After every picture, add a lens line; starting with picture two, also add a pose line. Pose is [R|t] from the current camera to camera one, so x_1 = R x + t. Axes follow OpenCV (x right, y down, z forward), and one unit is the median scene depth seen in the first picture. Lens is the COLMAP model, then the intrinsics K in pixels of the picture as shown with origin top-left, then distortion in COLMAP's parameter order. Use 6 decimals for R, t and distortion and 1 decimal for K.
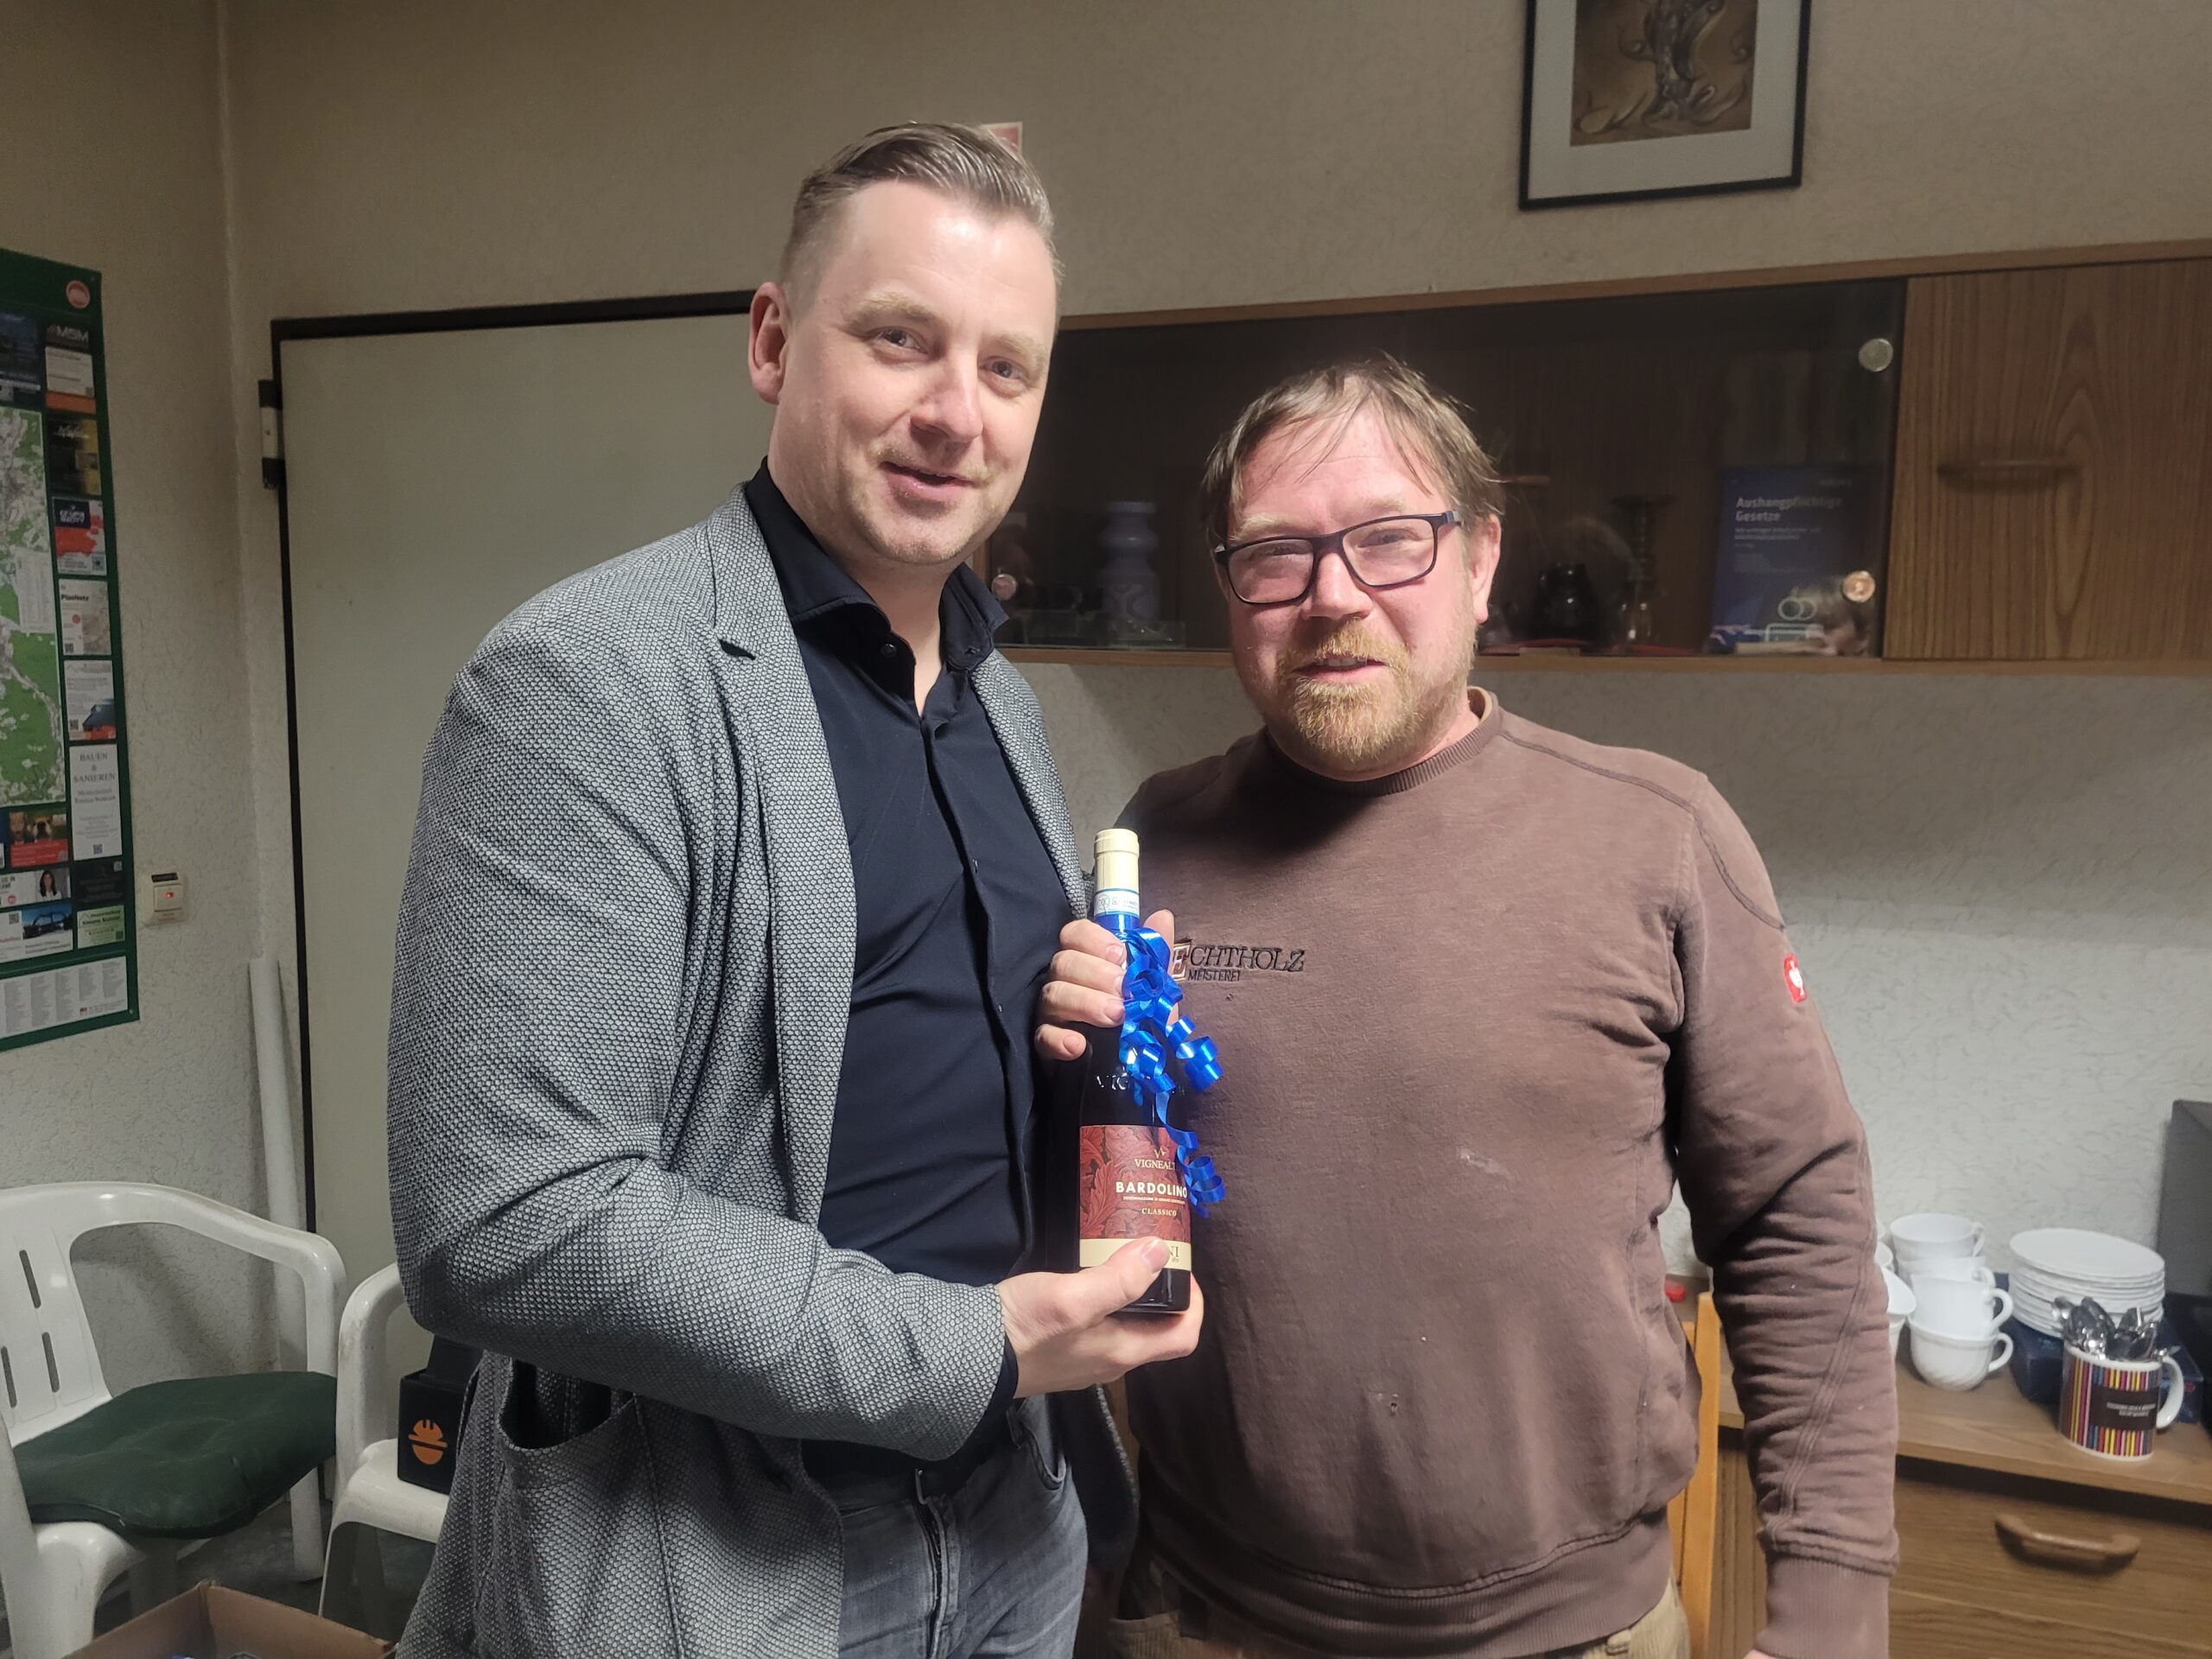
lens RADIAL K [[1691.1, 0, 1071.8], [0, 1691.1, 847.0], [0, 0, 1]] dist [0.047608, -0.042758]
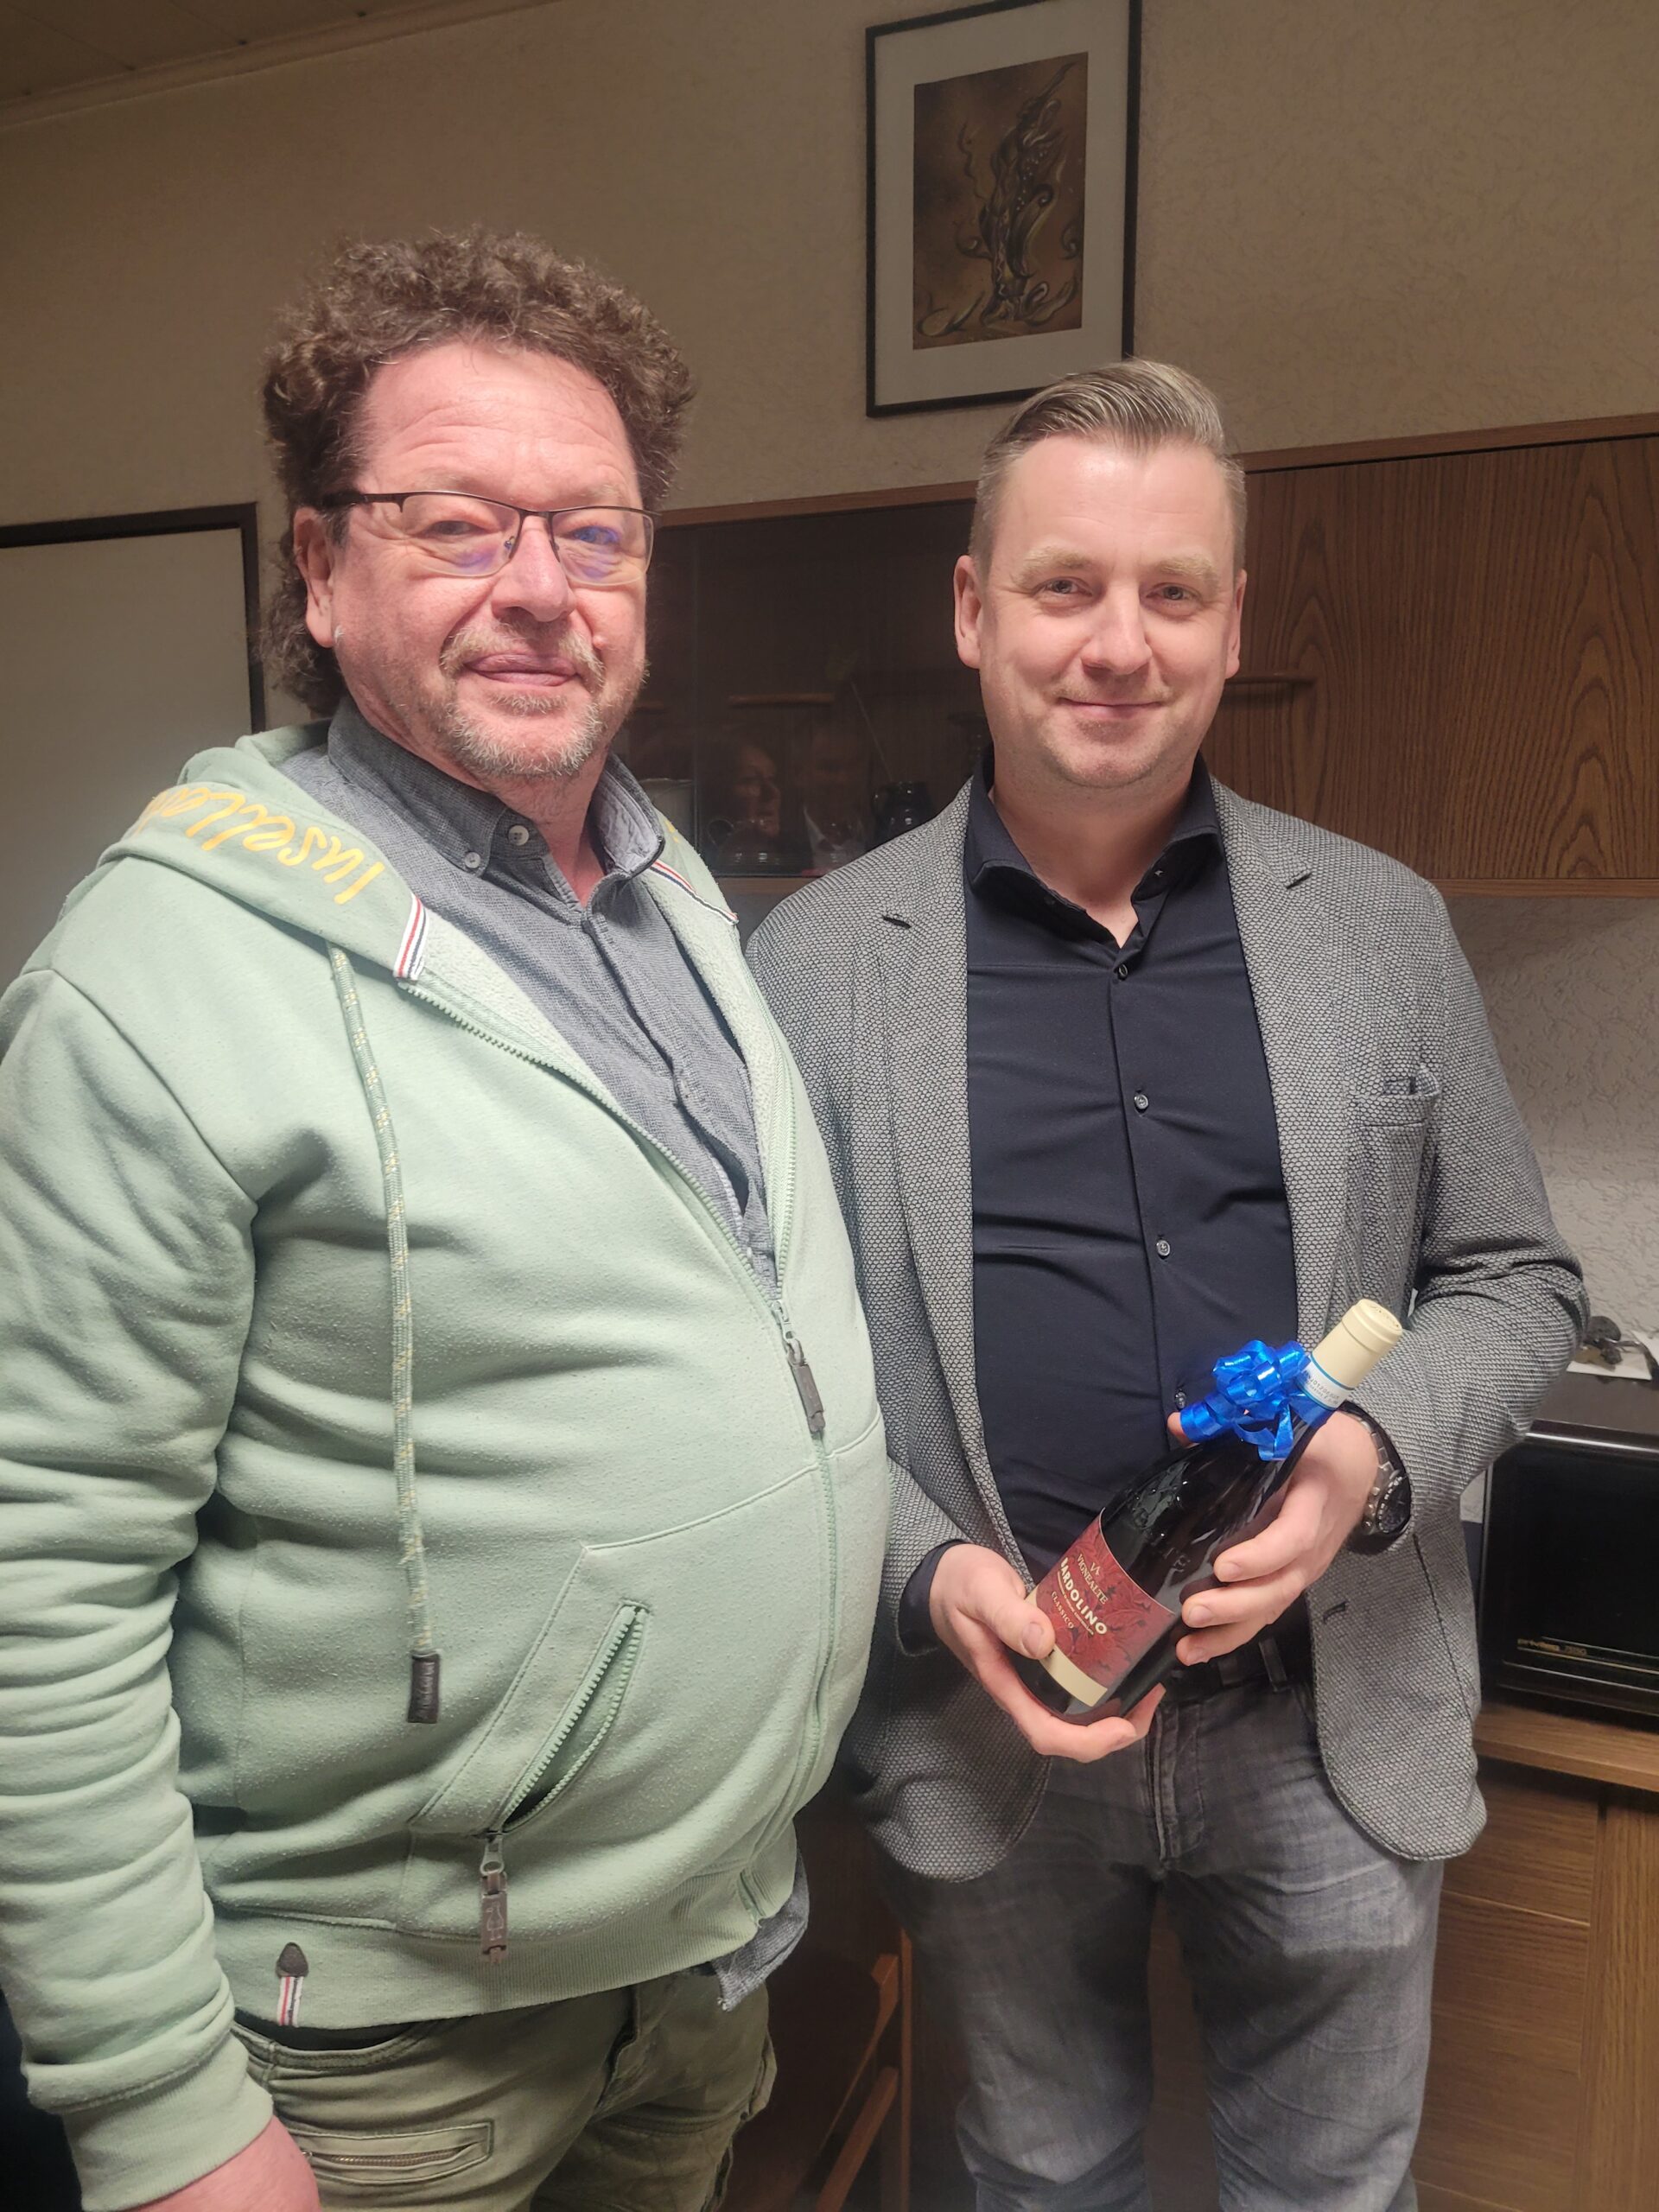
lens RADIAL K [[1691.1, 0, 822.8], [0, 1691.1, 1099.1], [0, 0, 1]] dist [0.047608, -0.042758]
pose [[0.998188, 0.000399, -0.060165, 0.310646], [0.000956, 0.999746, 0.022496, -0.007665], [0.060158, -0.022513, 0.997935, 0.023412]]
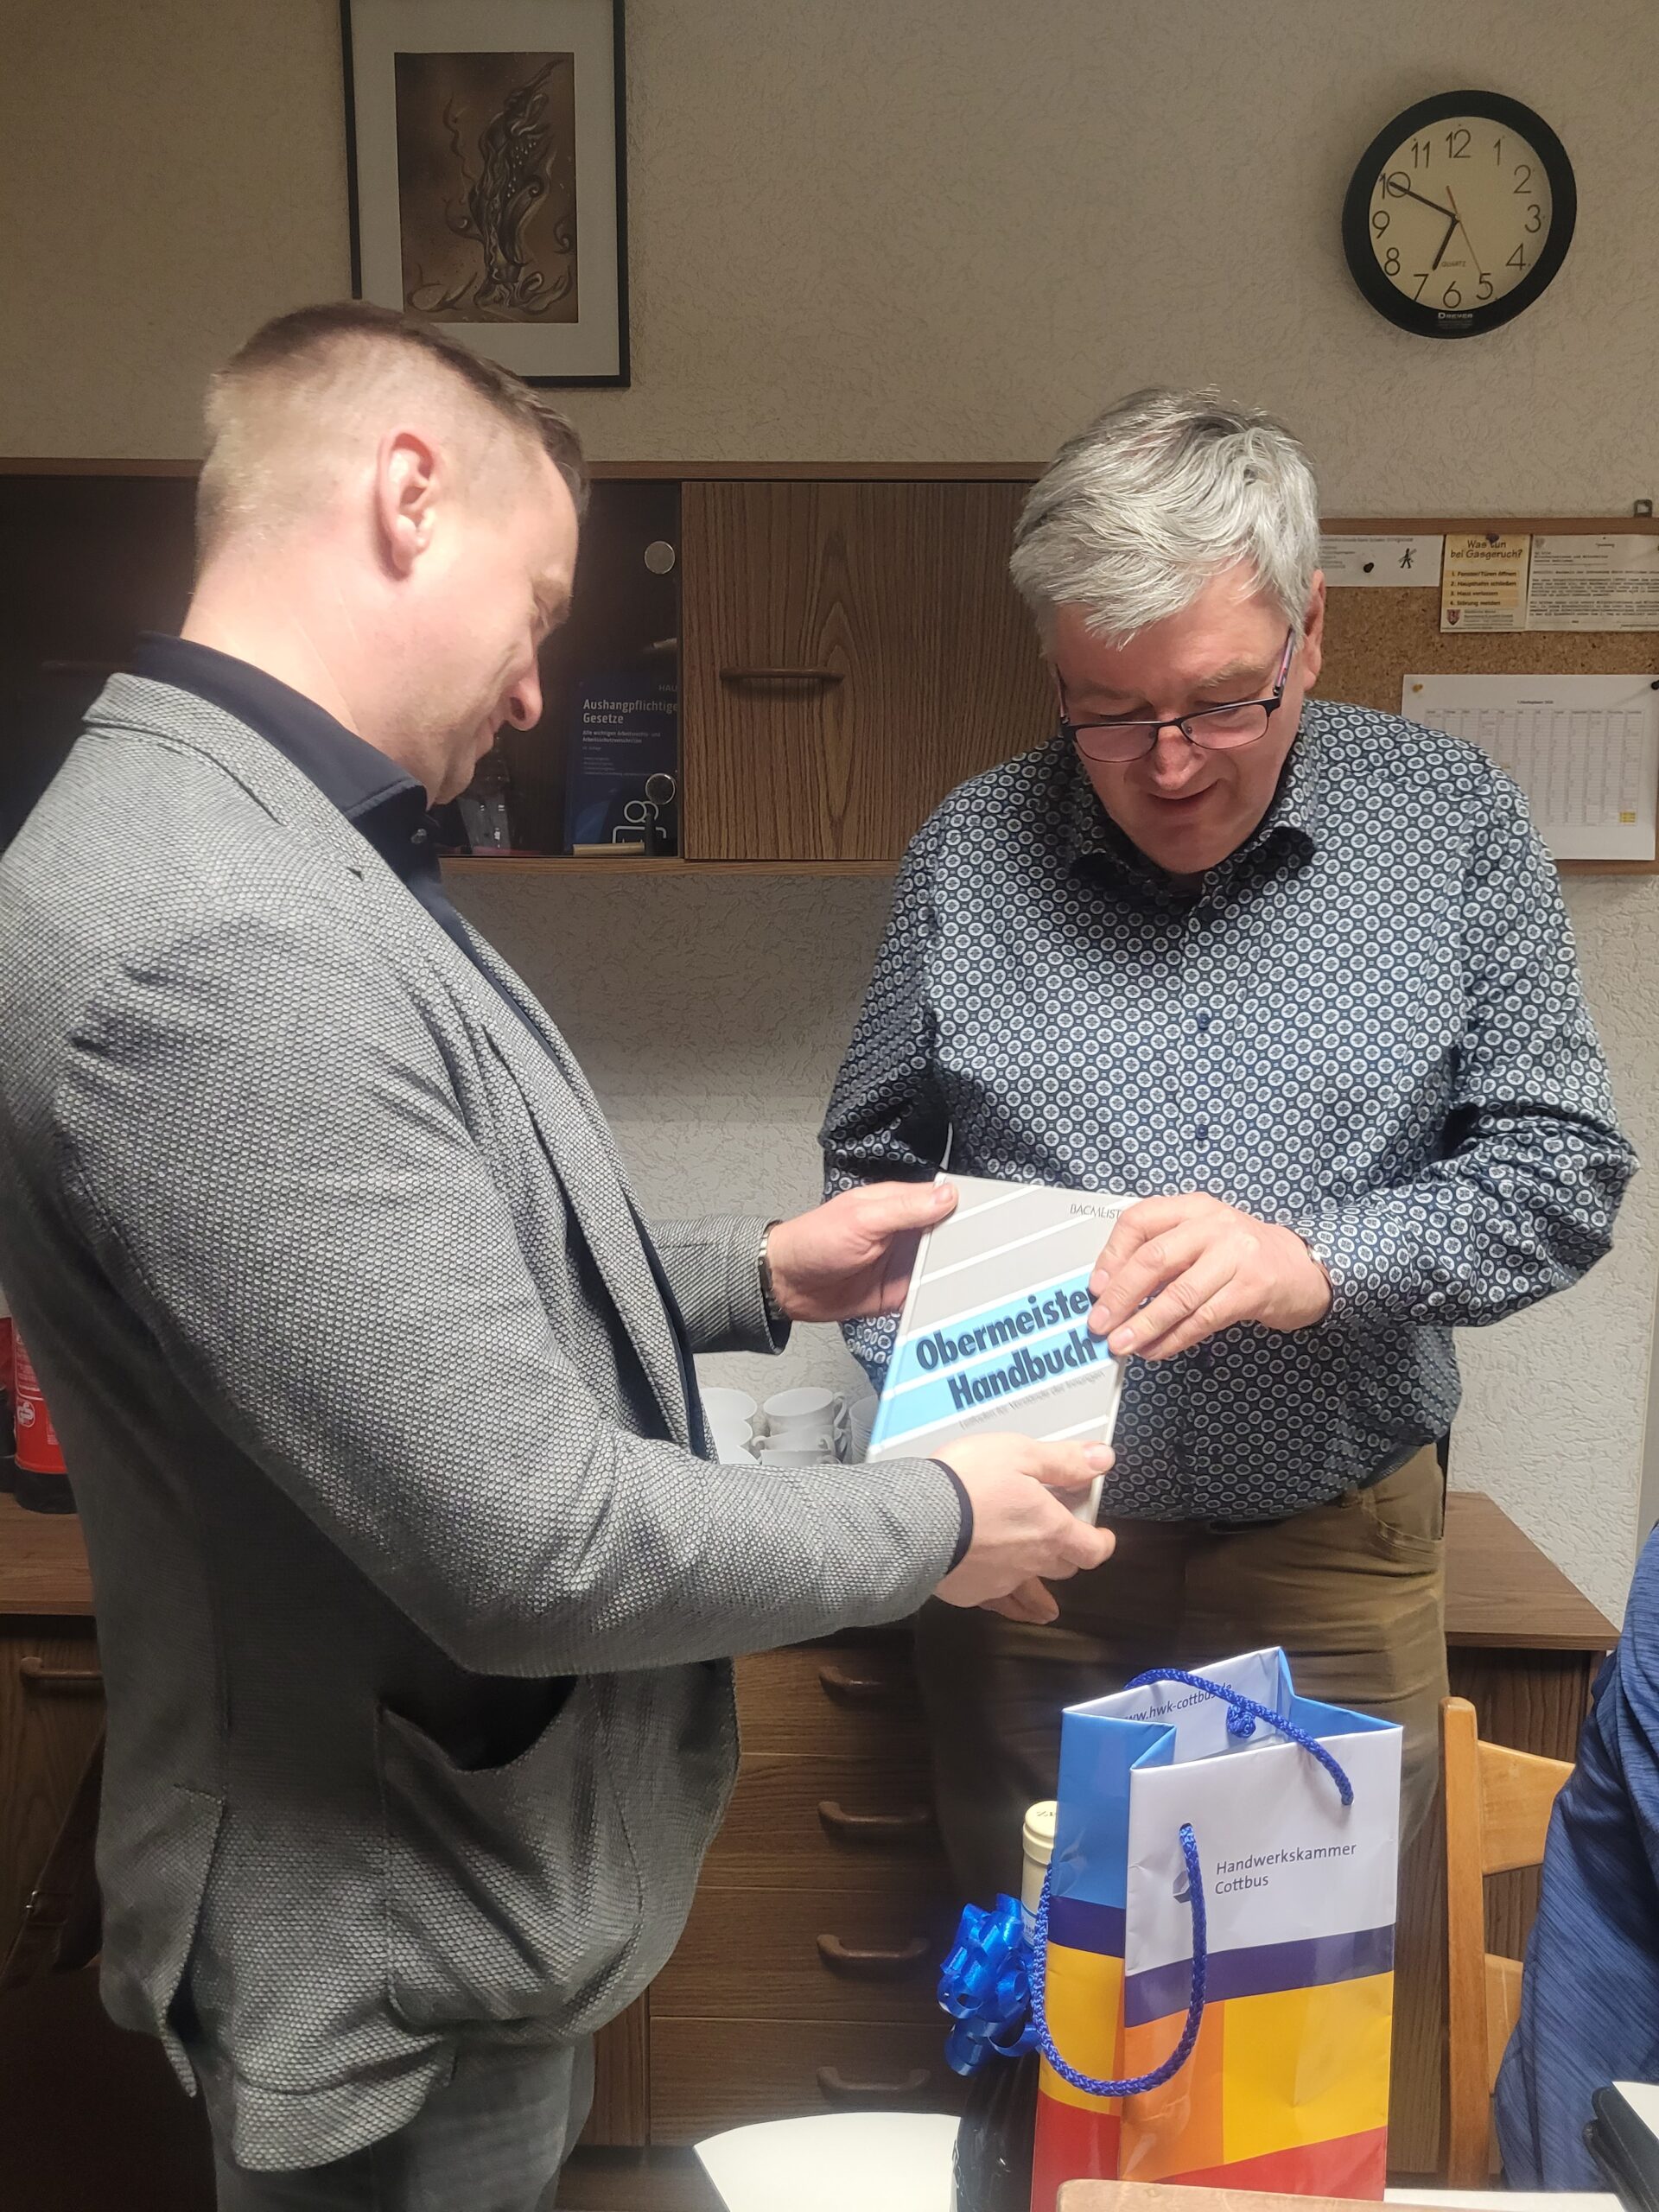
lens RADIAL K [[1691.1, 0, 823.8], [0, 1691.1, 1115.8], [0, 0, 1]] dist [0.047608, -0.042758]
pose [[0.946598, -0.049489, 0.318597, 0.194763], [0.038109, 0.998396, 0.041859, 0.002671], [-0.320158, -0.027482, 0.946966, 0.006575]]
